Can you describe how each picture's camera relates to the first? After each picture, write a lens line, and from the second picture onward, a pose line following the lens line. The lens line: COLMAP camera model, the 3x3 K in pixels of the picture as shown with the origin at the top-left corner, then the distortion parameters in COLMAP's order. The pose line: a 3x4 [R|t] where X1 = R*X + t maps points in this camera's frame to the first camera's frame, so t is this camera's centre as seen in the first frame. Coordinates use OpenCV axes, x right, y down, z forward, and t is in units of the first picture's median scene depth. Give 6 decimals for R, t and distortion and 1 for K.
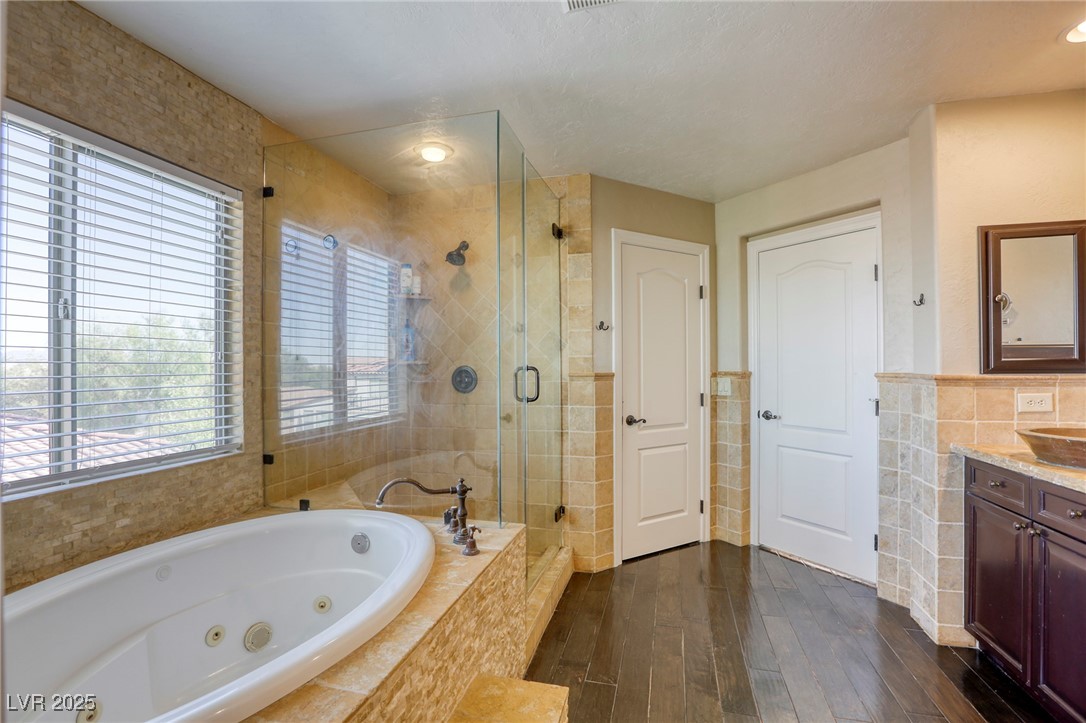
lens RADIAL K [[496.5, 0, 542.1], [0, 496.5, 362.9], [0, 0, 1]] dist [0.000822, 0.002913]
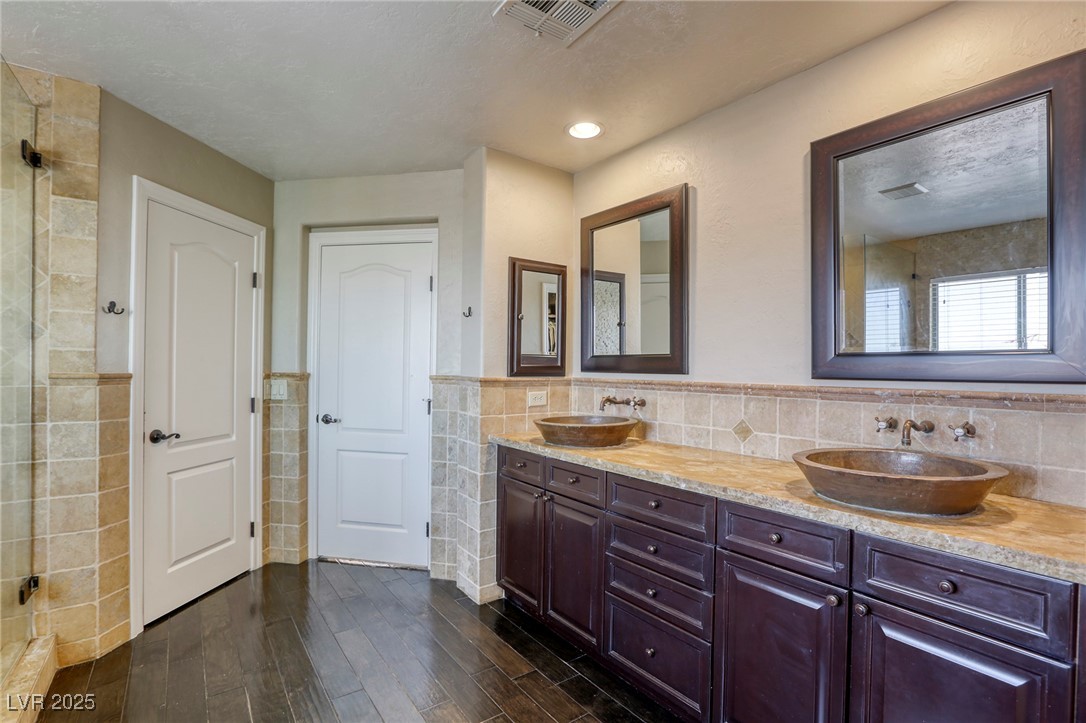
lens RADIAL K [[511.2, 0, 536.7], [0, 511.2, 369.8], [0, 0, 1]] dist [-0.047997, 0.016060]
pose [[0.653561, 0.010847, 0.756796, -0.022270], [-0.020560, 0.999783, 0.003426, -0.000465], [-0.756595, -0.017799, 0.653642, 0.078194]]
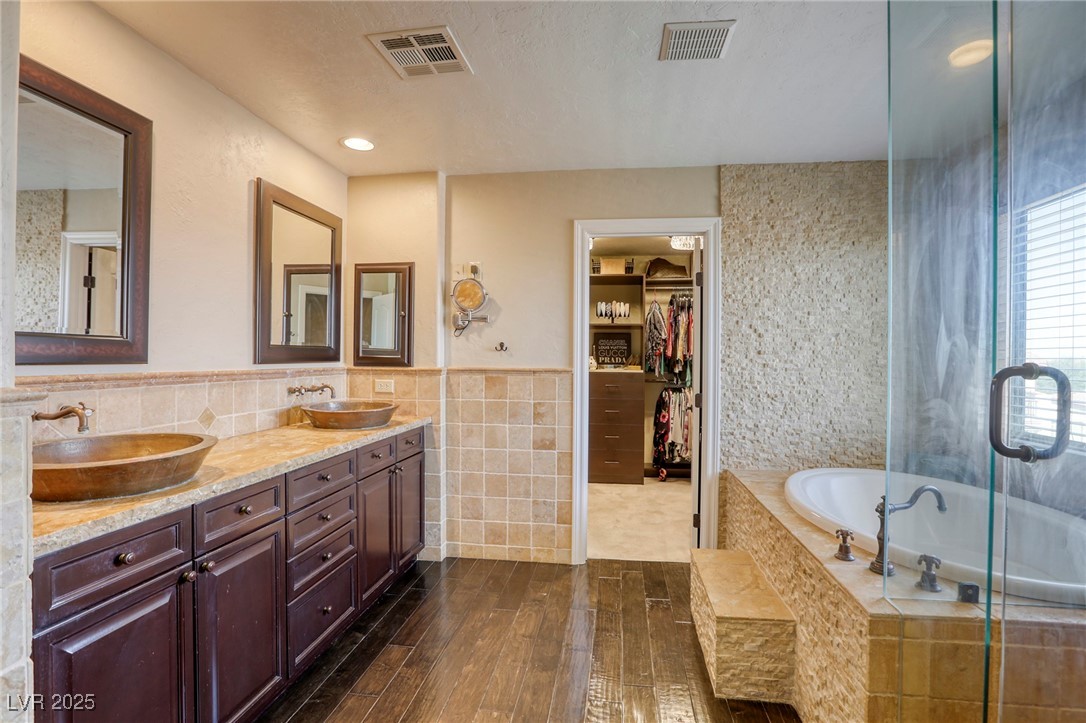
lens RADIAL K [[511.2, 0, 547.2], [0, 511.2, 360.6], [0, 0, 1]] dist [-0.047997, 0.016060]
pose [[-0.995069, 0.001135, -0.099180, 1.099482], [0.001180, 0.999999, -0.000395, 0.006332], [0.099179, -0.000510, -0.995069, 3.540134]]
